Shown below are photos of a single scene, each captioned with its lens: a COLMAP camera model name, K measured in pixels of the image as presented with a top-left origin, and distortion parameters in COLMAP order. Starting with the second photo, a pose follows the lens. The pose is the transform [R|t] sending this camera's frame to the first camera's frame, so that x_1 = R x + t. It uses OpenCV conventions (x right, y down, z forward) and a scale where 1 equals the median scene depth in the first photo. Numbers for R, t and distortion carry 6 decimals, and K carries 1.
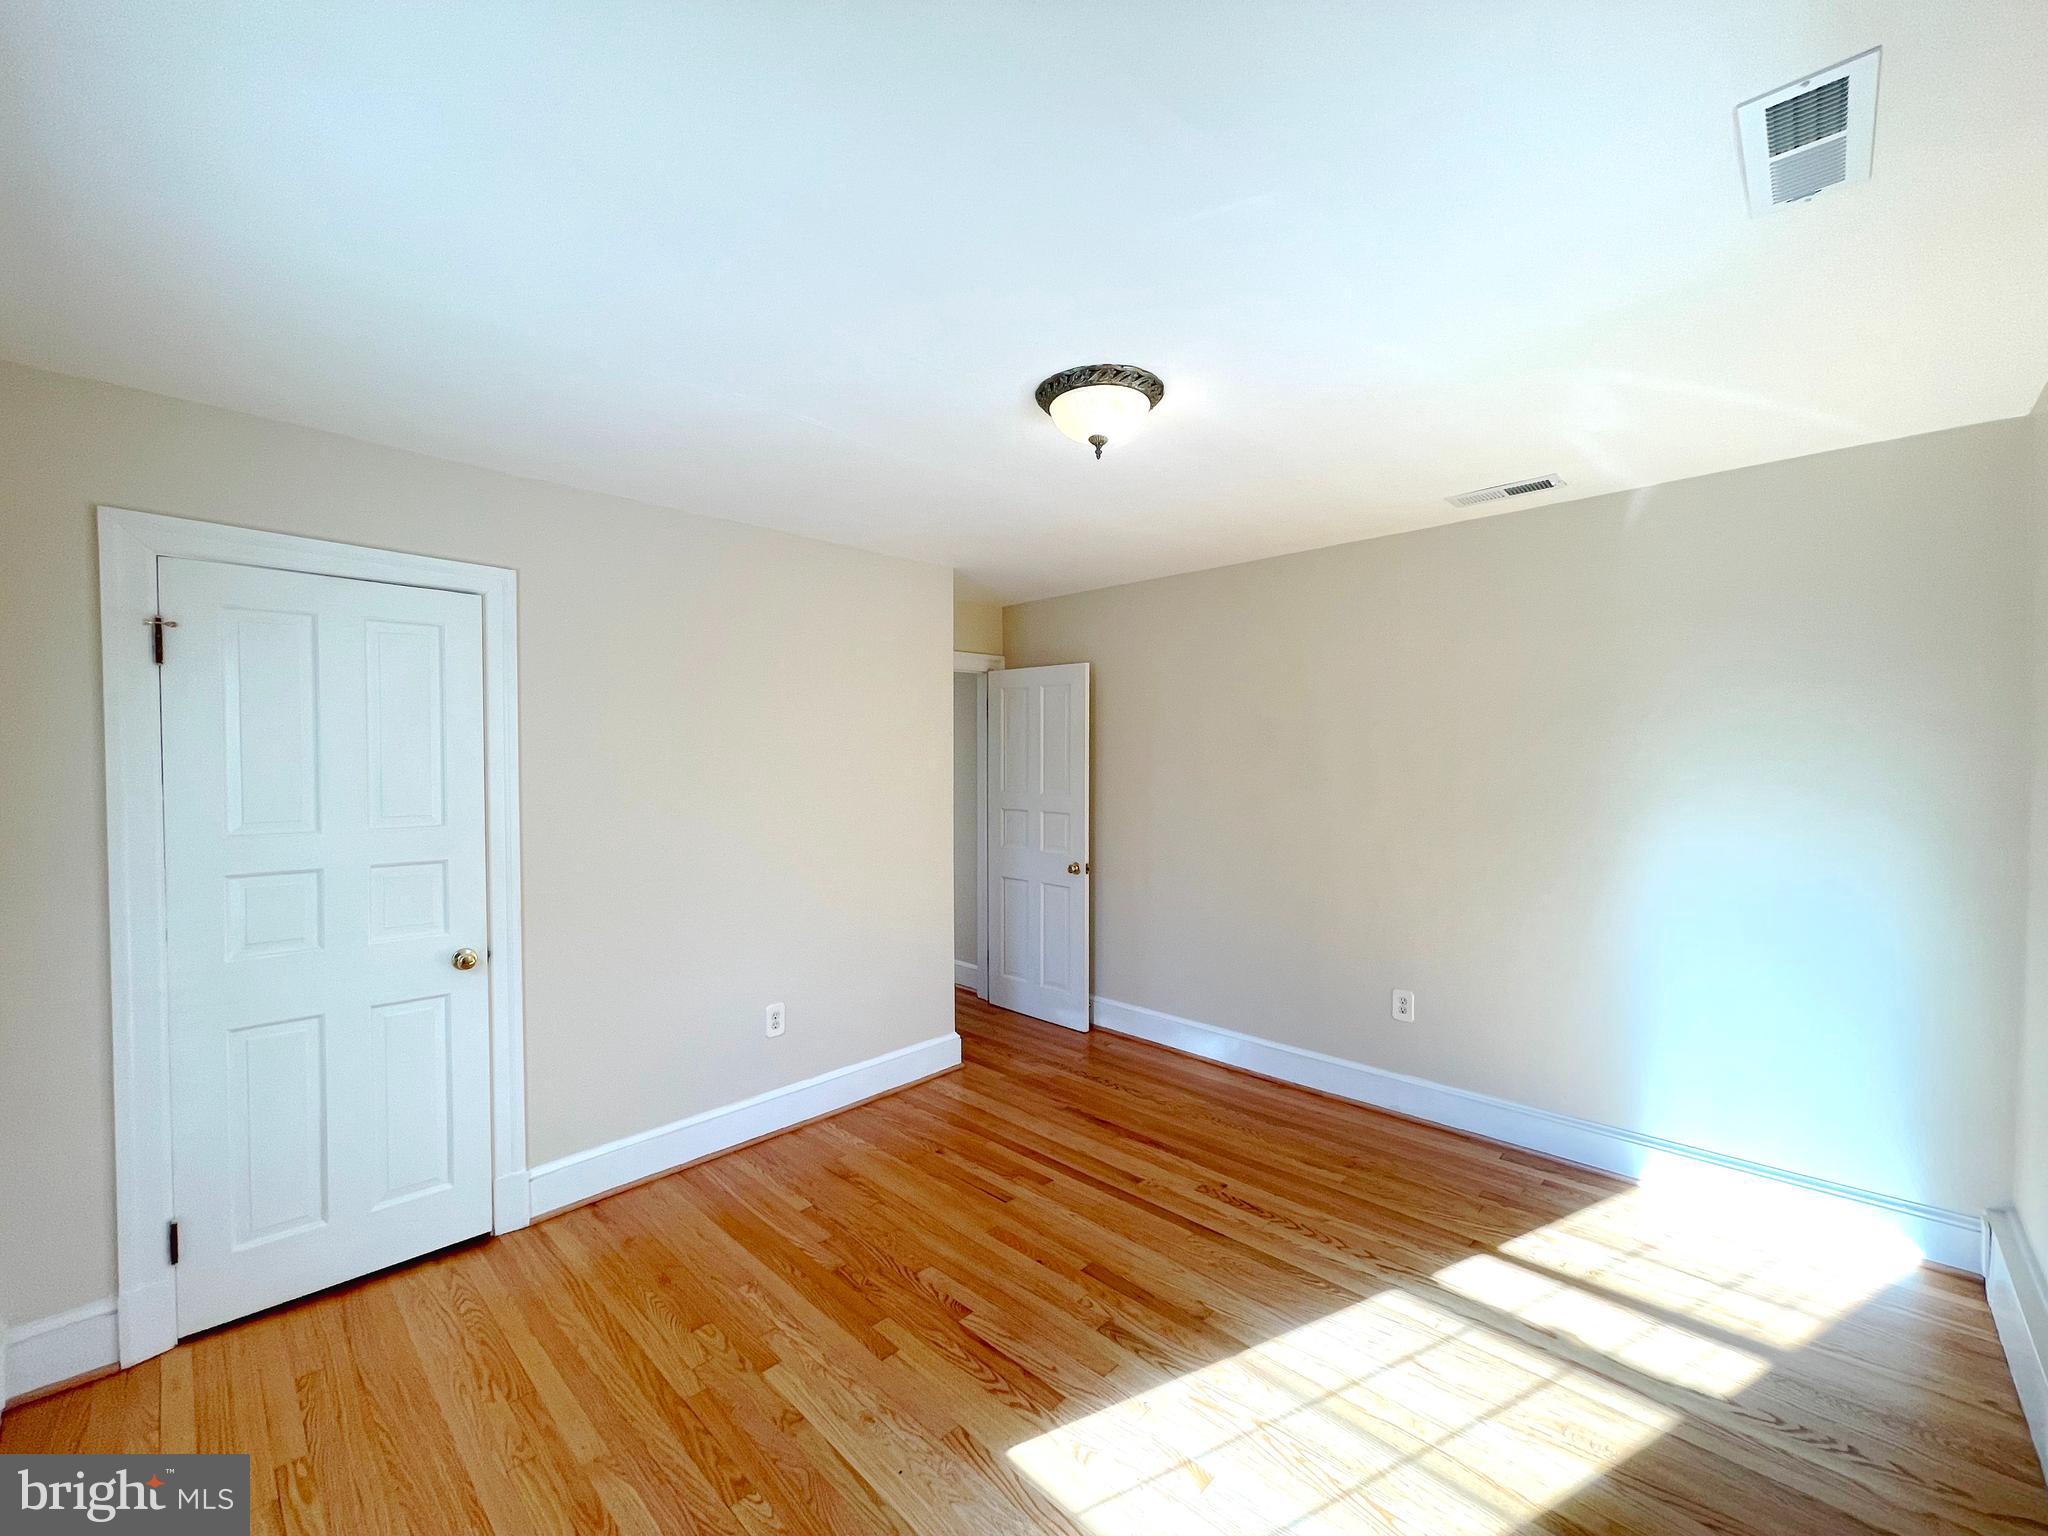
lens RADIAL K [[830.7, 0, 1011.1], [0, 830.7, 768.1], [0, 0, 1]] dist [-0.000826, -0.000726]
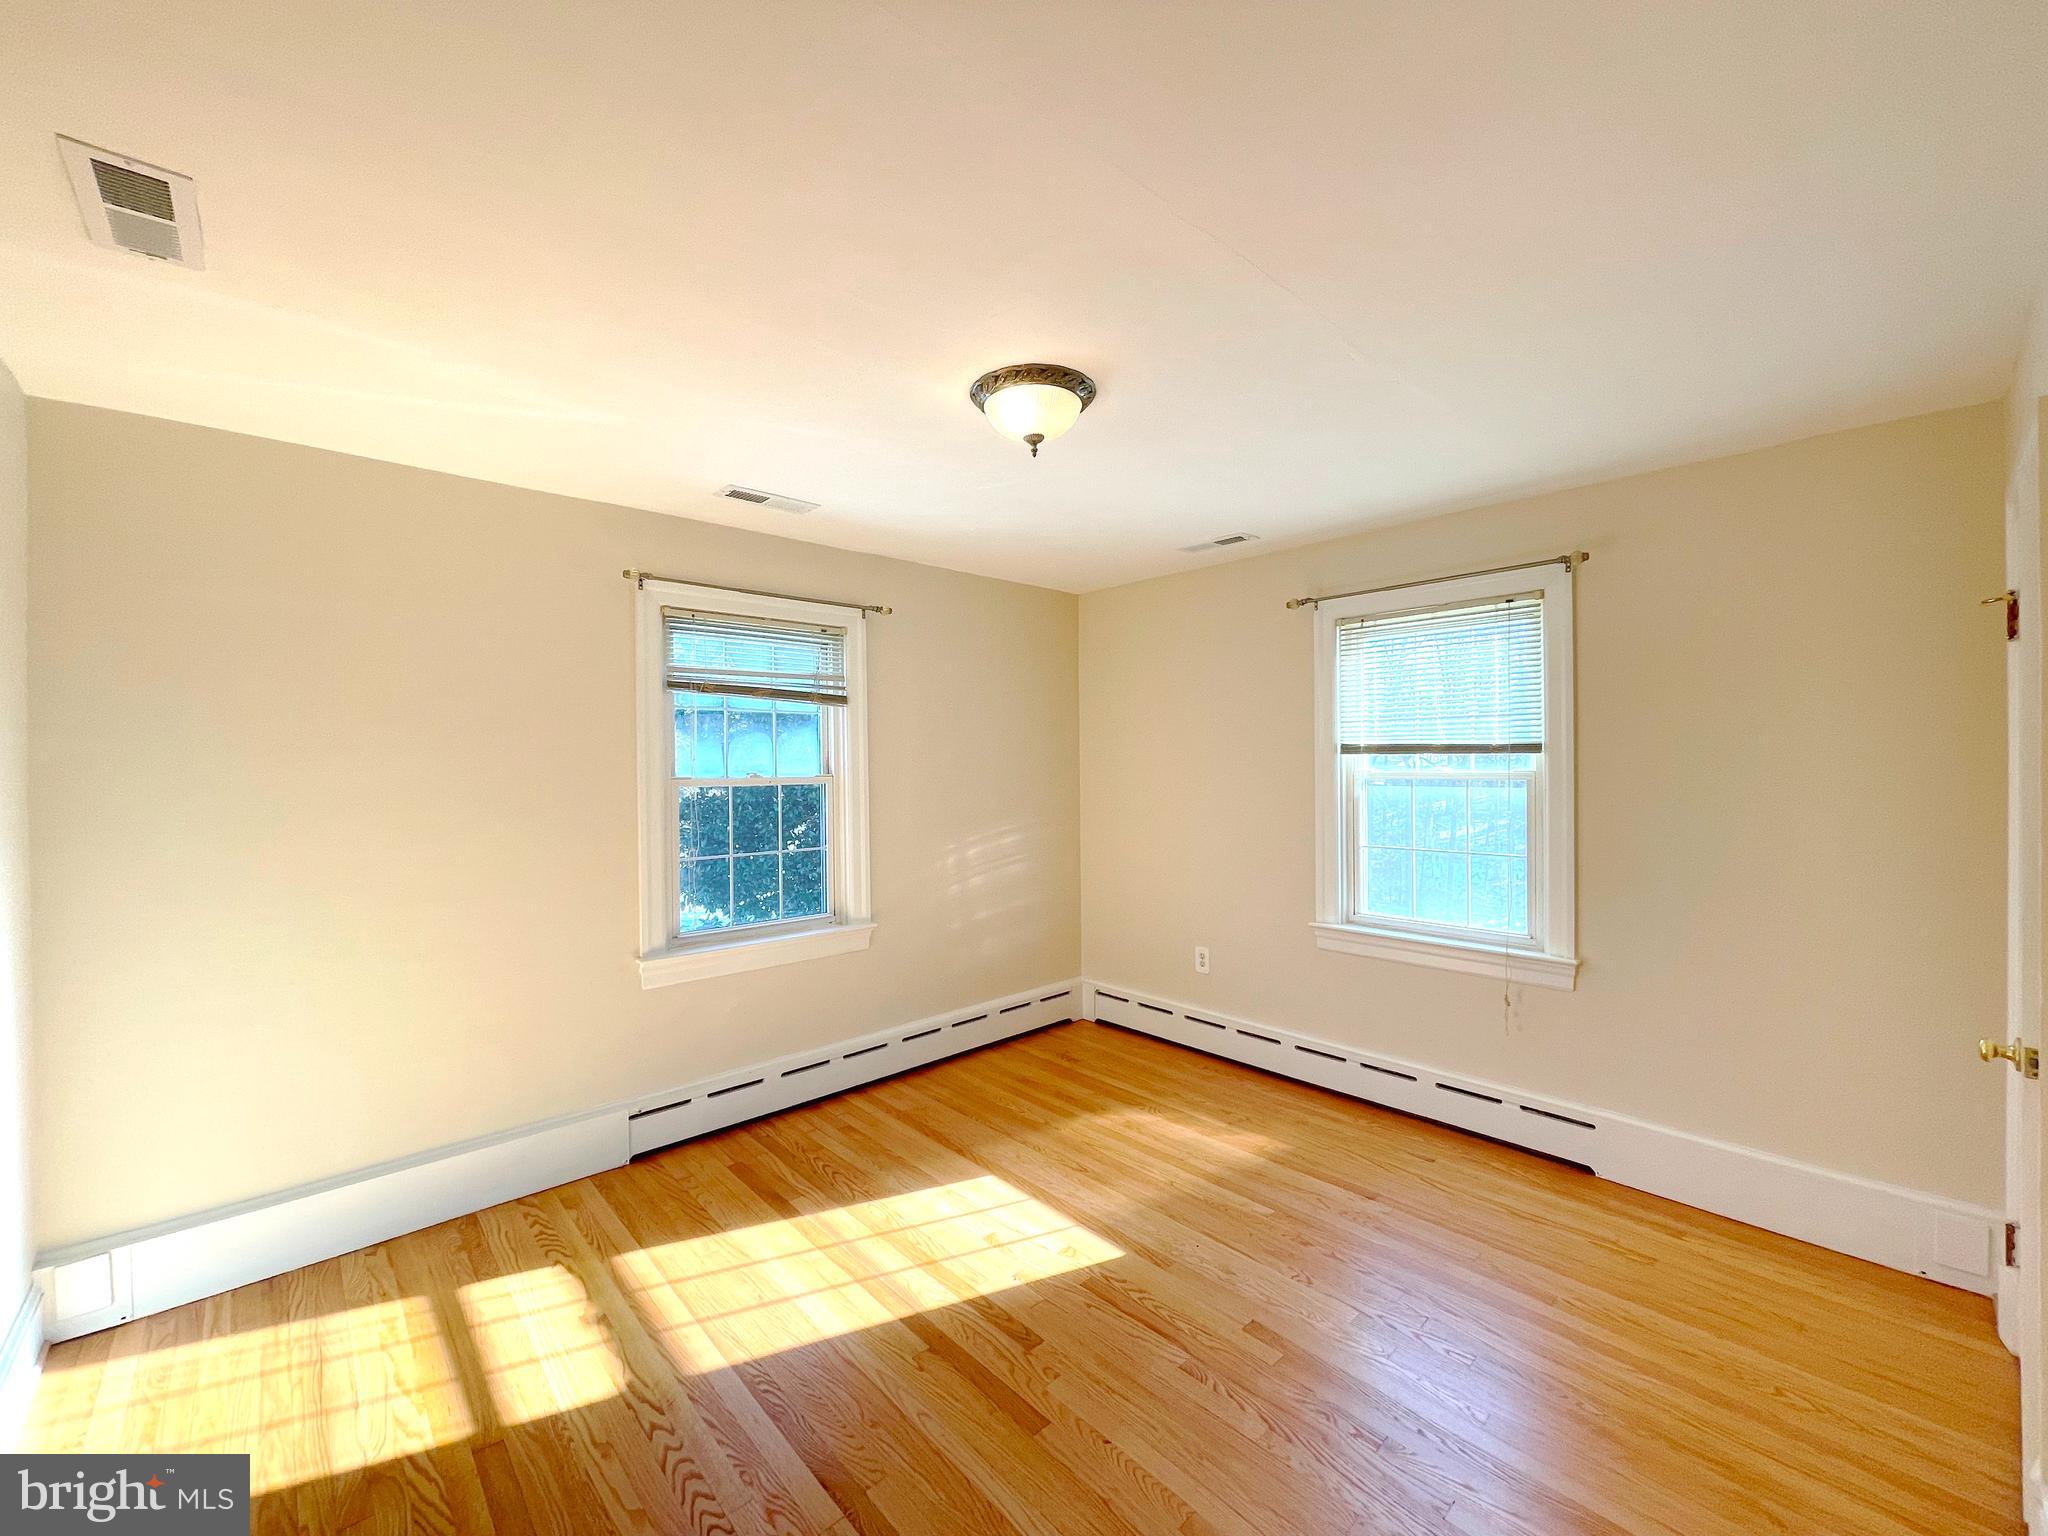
lens RADIAL K [[818.1, 0, 1023.5], [0, 818.1, 773.1], [0, 0, 1]] dist [0.000837, -0.000109]
pose [[-0.998660, 0.012648, 0.050188, 0.071918], [0.014150, 0.999459, 0.029698, -0.015261], [-0.049785, 0.030368, -0.998298, 1.974665]]
